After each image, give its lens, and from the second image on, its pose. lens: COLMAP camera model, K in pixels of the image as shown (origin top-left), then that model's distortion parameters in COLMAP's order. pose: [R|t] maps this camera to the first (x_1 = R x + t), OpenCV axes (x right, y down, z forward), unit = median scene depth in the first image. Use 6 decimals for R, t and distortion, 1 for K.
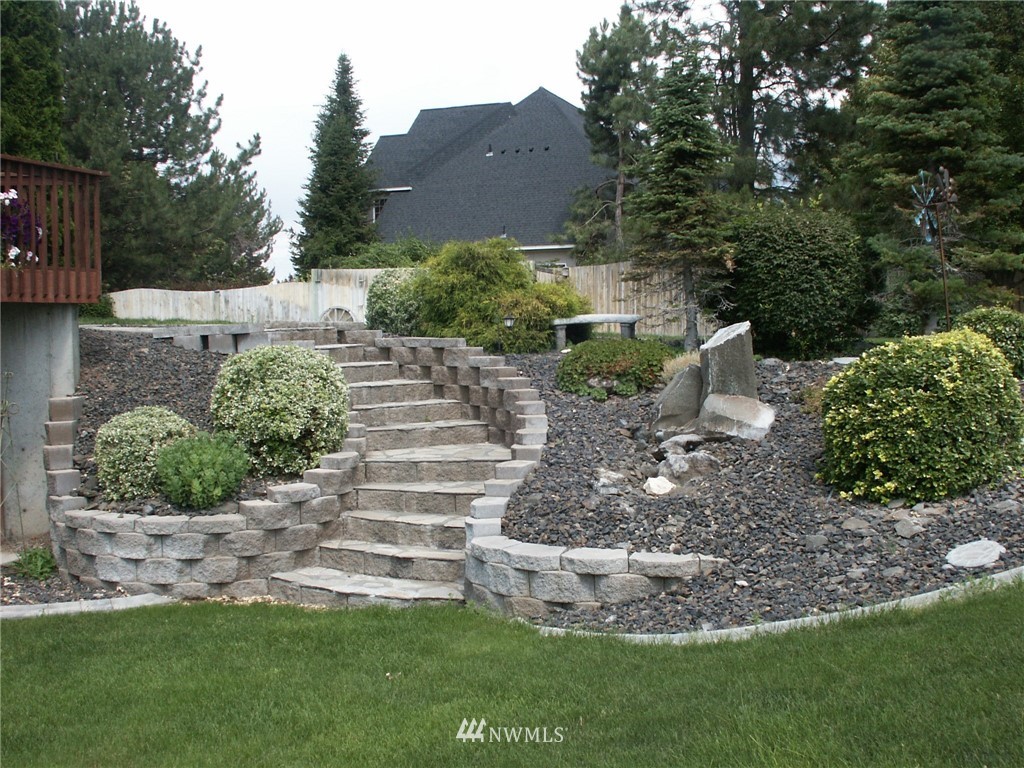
lens RADIAL K [[1096.4, 0, 511.7], [0, 1096.4, 382.7], [0, 0, 1]] dist [-0.032522, 0.000000]
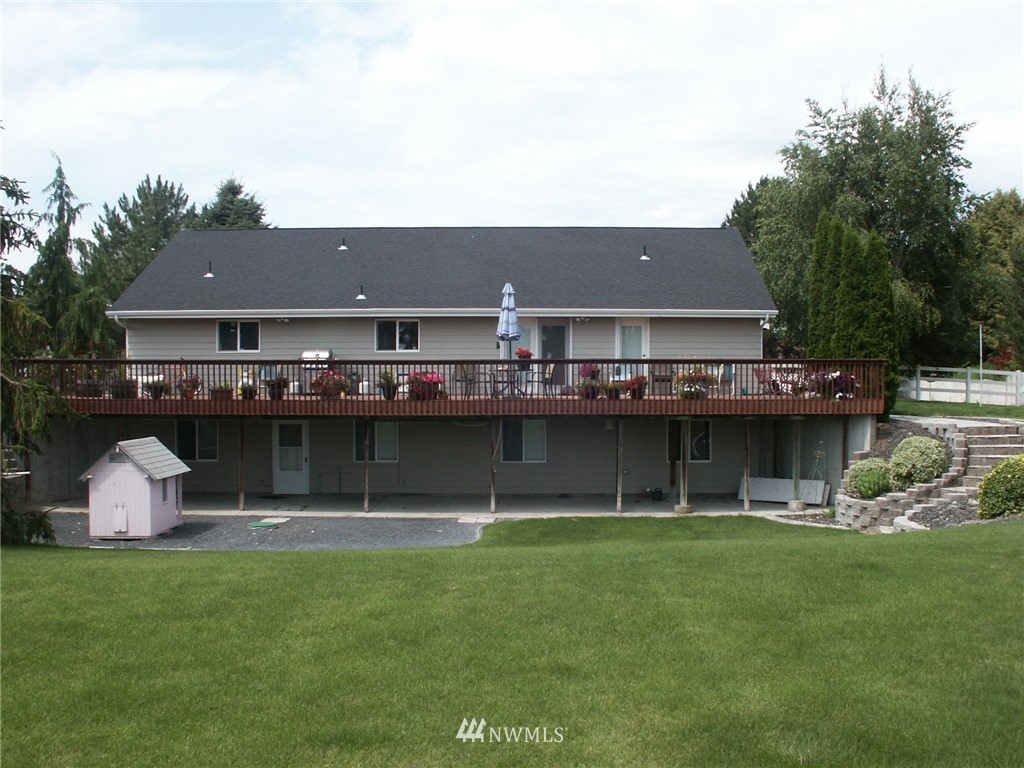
lens RADIAL K [[1096.4, 0, 512.2], [0, 1096.4, 383.6], [0, 0, 1]] dist [-0.032522, 0.000000]
pose [[0.412784, 0.016396, -0.910682, 1.766478], [-0.041803, 0.999125, -0.000960, -0.123192], [0.909869, 0.038465, 0.413108, -0.880430]]
